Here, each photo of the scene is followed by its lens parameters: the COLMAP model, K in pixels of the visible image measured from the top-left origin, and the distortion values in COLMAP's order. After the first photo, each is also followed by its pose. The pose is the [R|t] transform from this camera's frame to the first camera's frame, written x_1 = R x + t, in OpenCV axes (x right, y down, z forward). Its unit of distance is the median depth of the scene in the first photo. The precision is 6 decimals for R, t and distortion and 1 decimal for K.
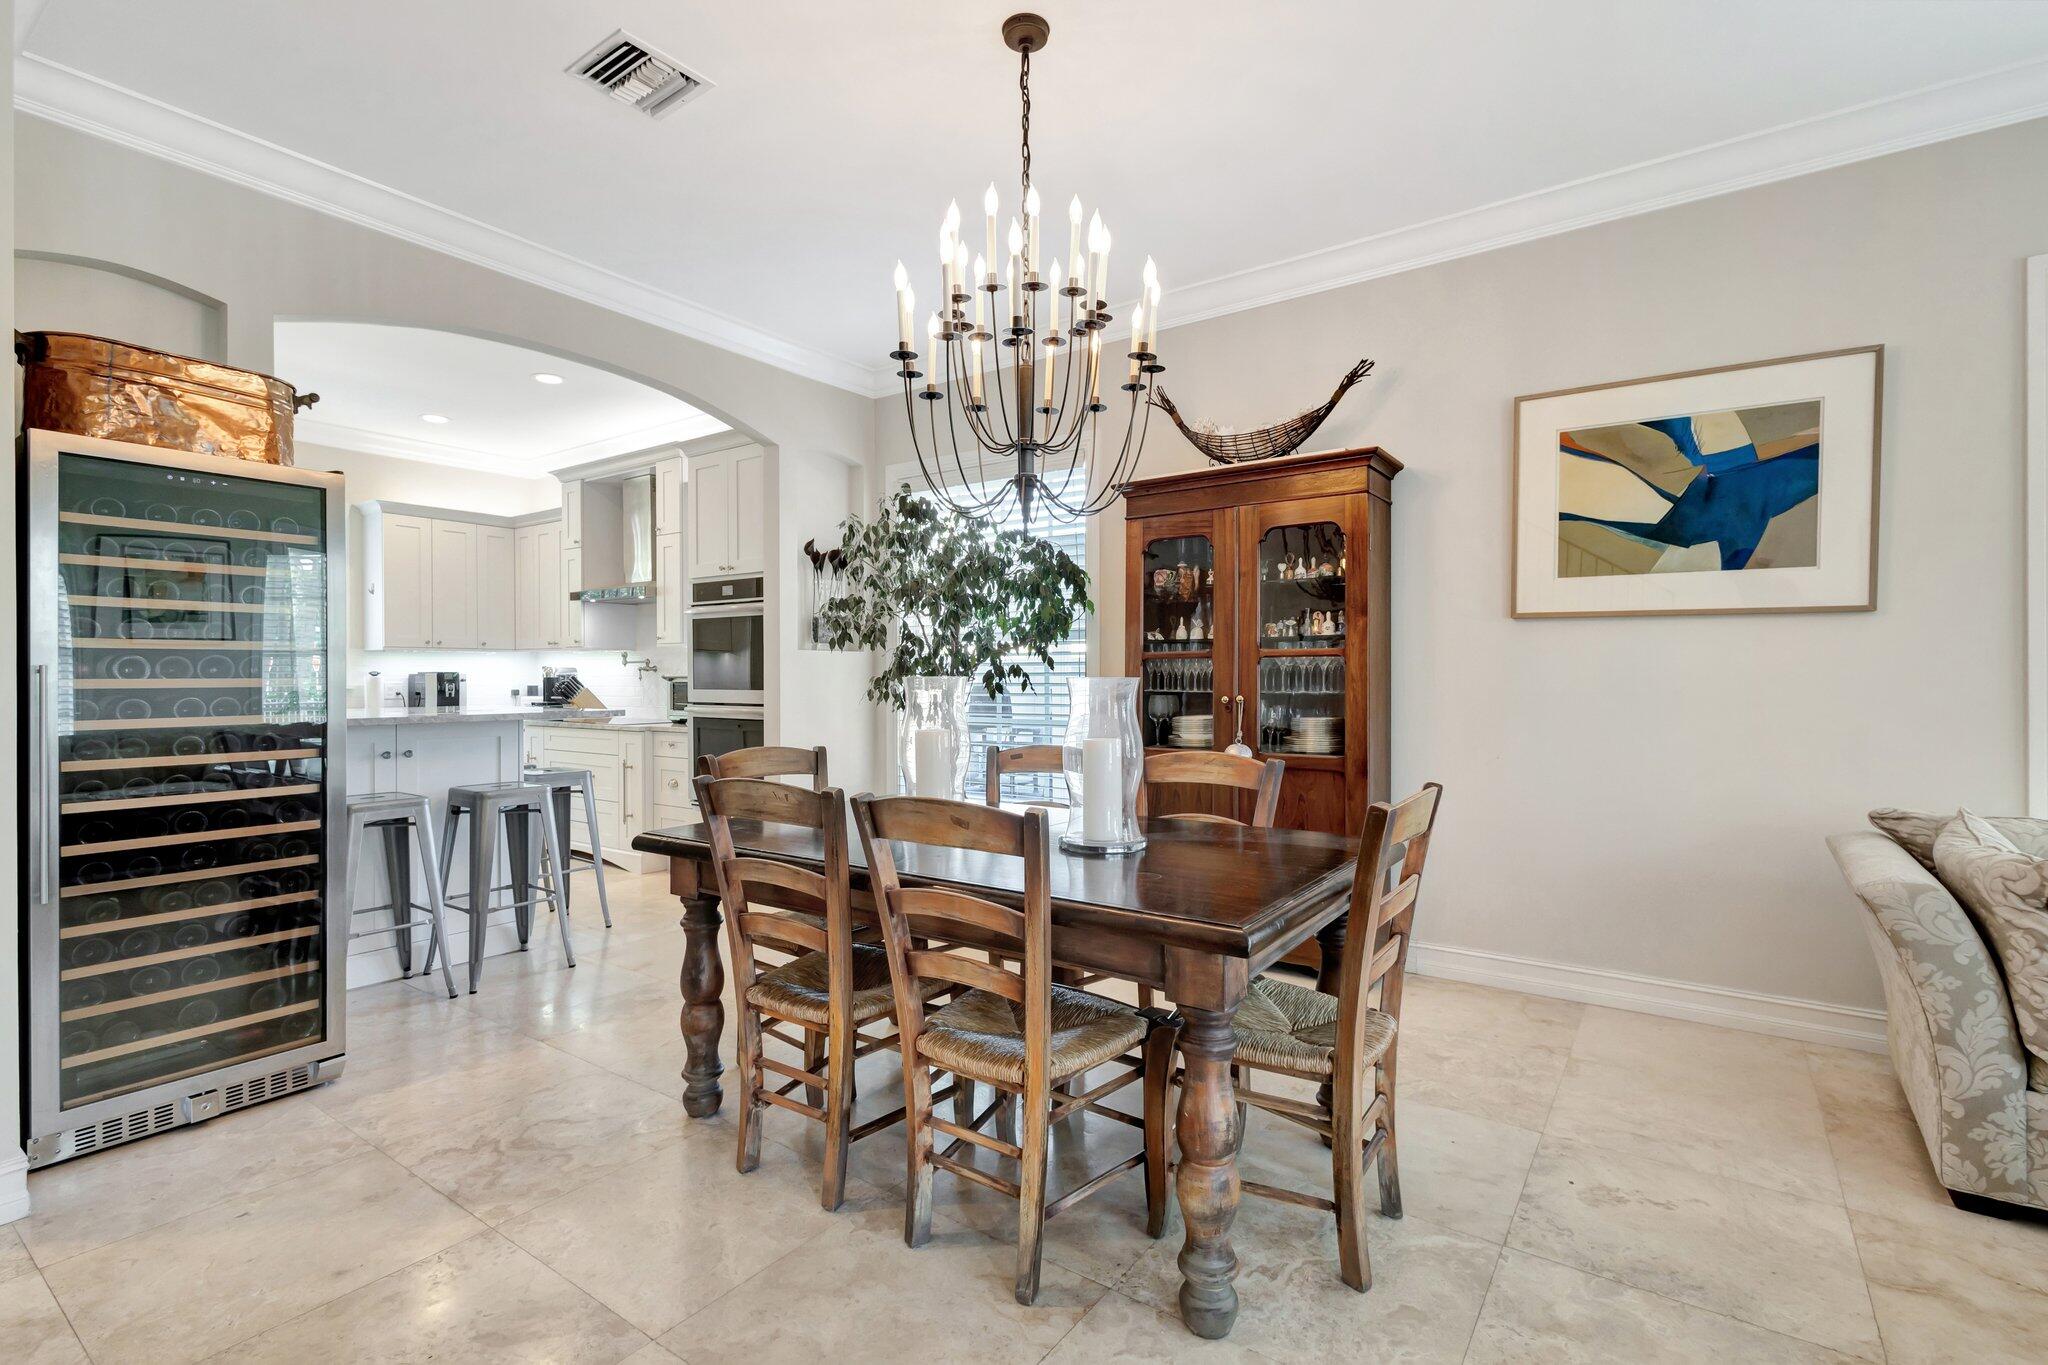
lens RADIAL K [[951.8, 0, 1035.8], [0, 951.8, 677.9], [0, 0, 1]] dist [0.008474, -0.002309]
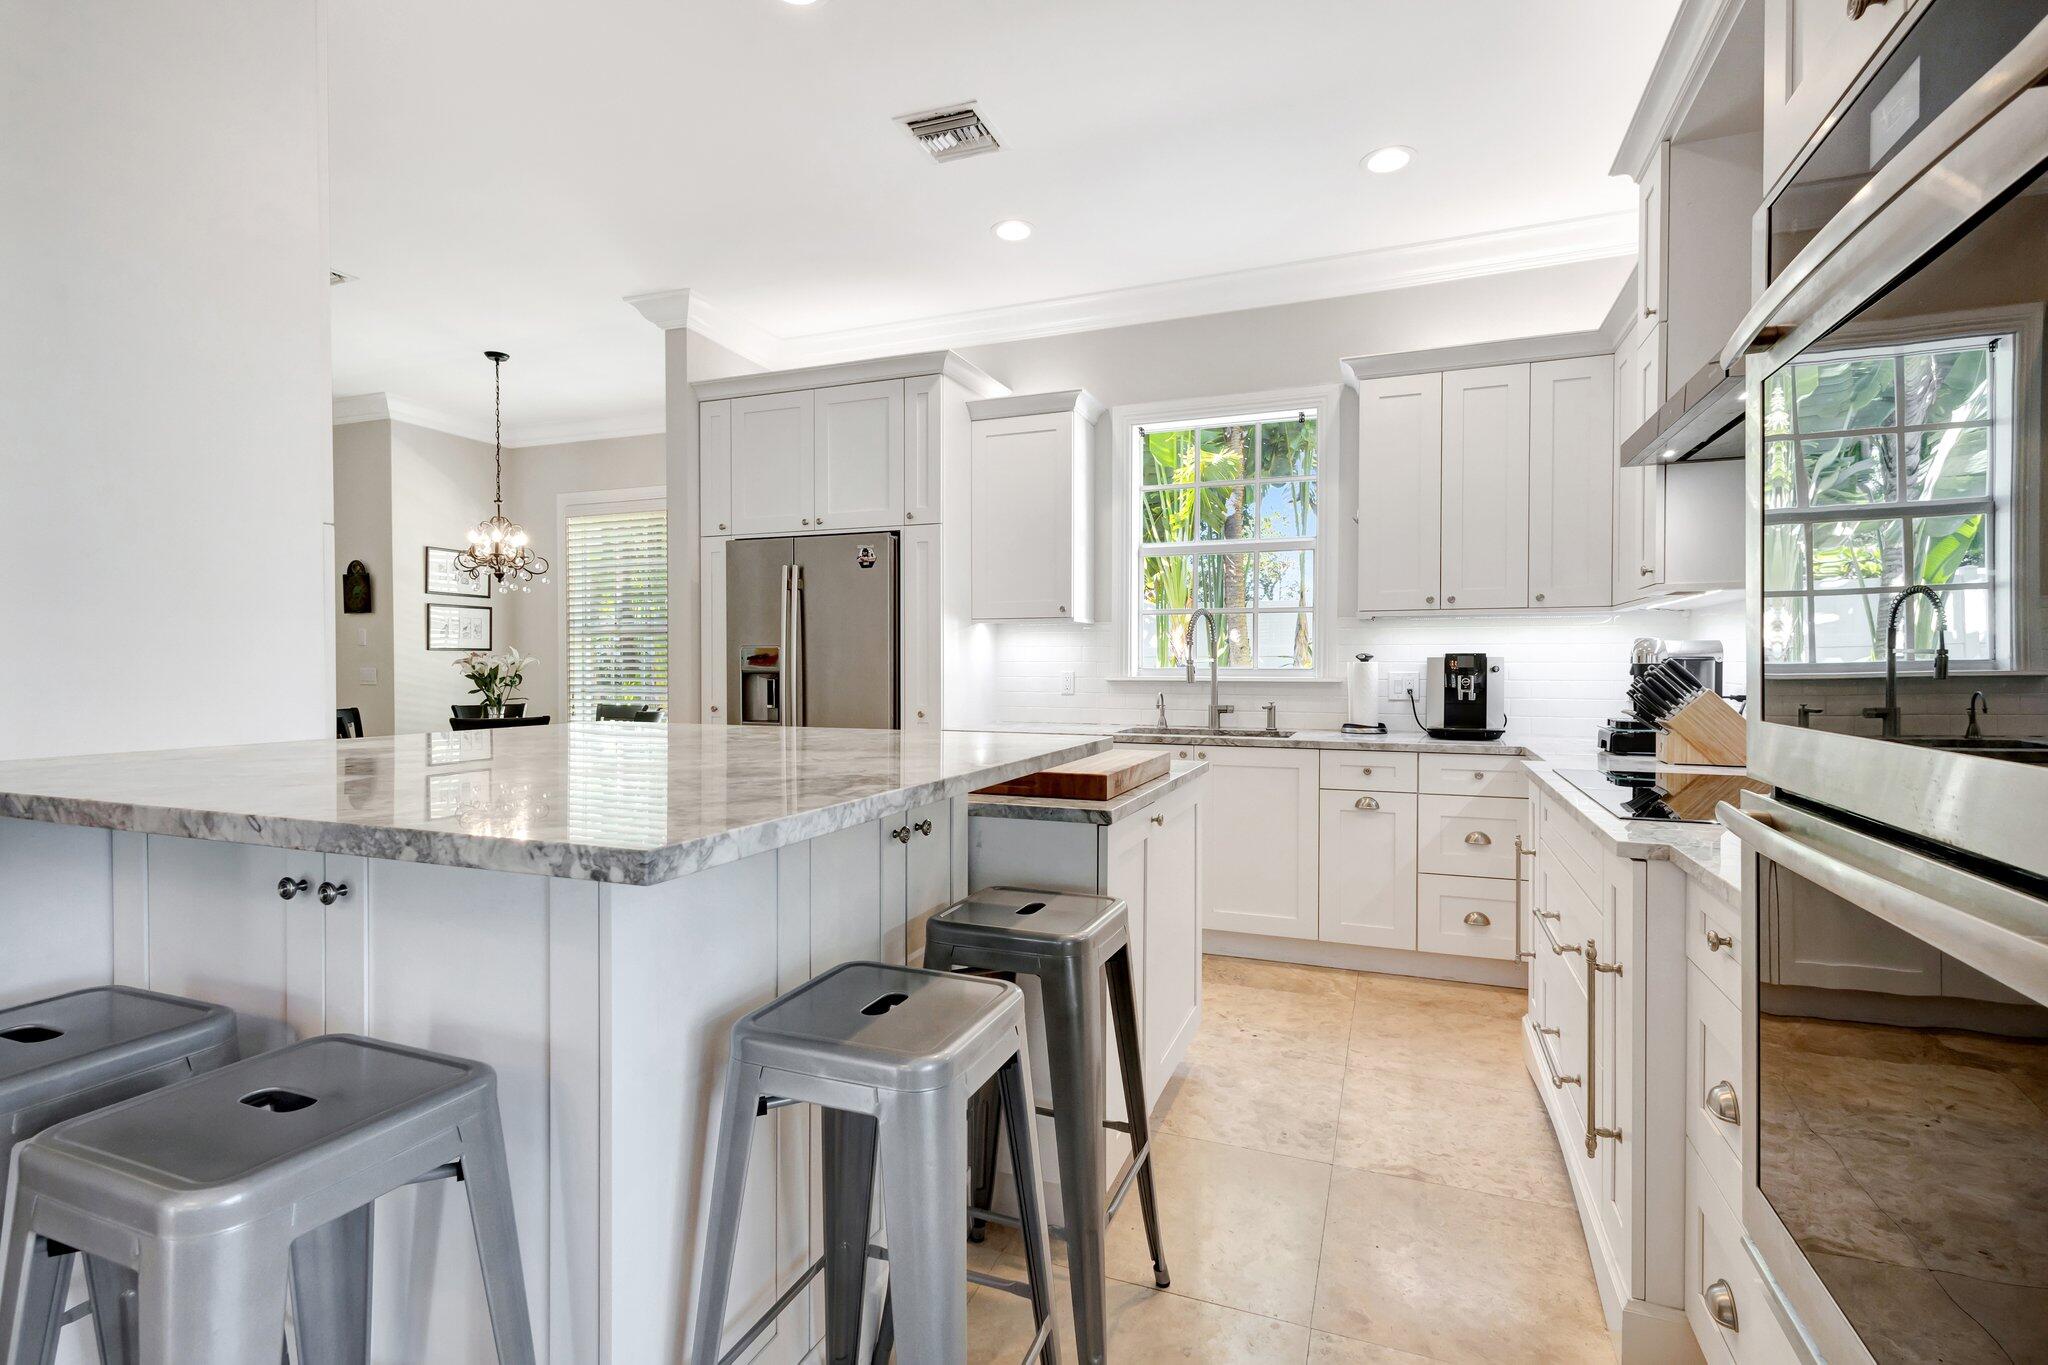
lens RADIAL K [[951.8, 0, 1027.3], [0, 951.8, 678.9], [0, 0, 1]] dist [0.008474, -0.002309]
pose [[0.239143, 0.015326, -0.970863, -0.298770], [-0.002648, 0.999882, 0.015132, 0.001204], [0.970981, -0.001048, 0.239155, 1.204756]]
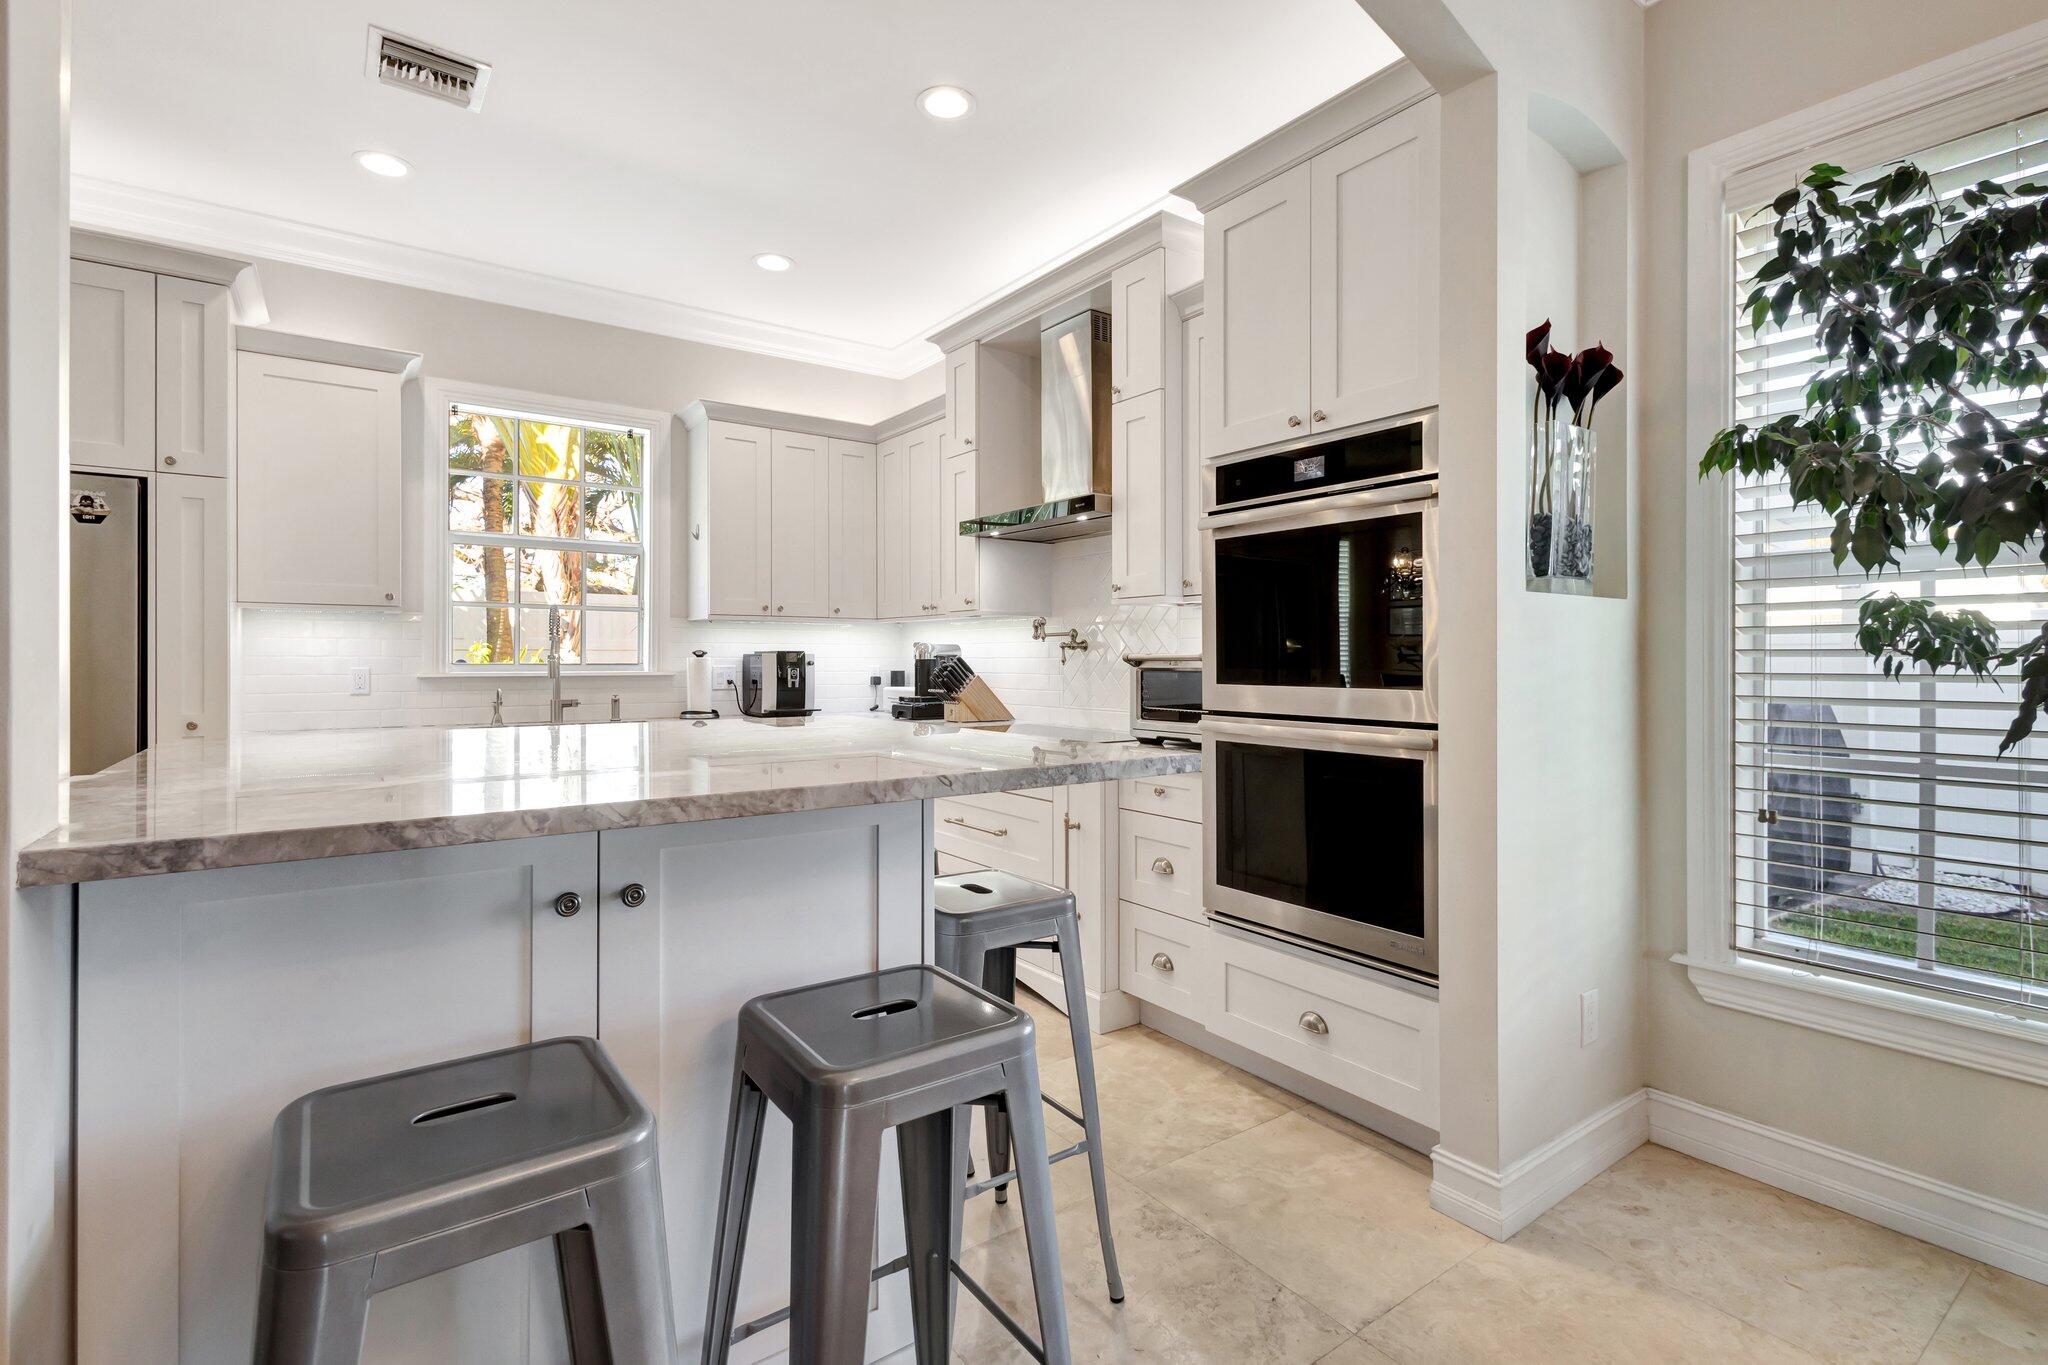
lens RADIAL K [[951.8, 0, 1025.7], [0, 951.8, 654.0], [0, 0, 1]] dist [0.008474, -0.002309]
pose [[0.946342, 0.000075, -0.323165, -0.445773], [-0.002152, 0.999979, -0.006069, -0.000293], [0.323158, 0.006438, 0.946323, 0.770537]]
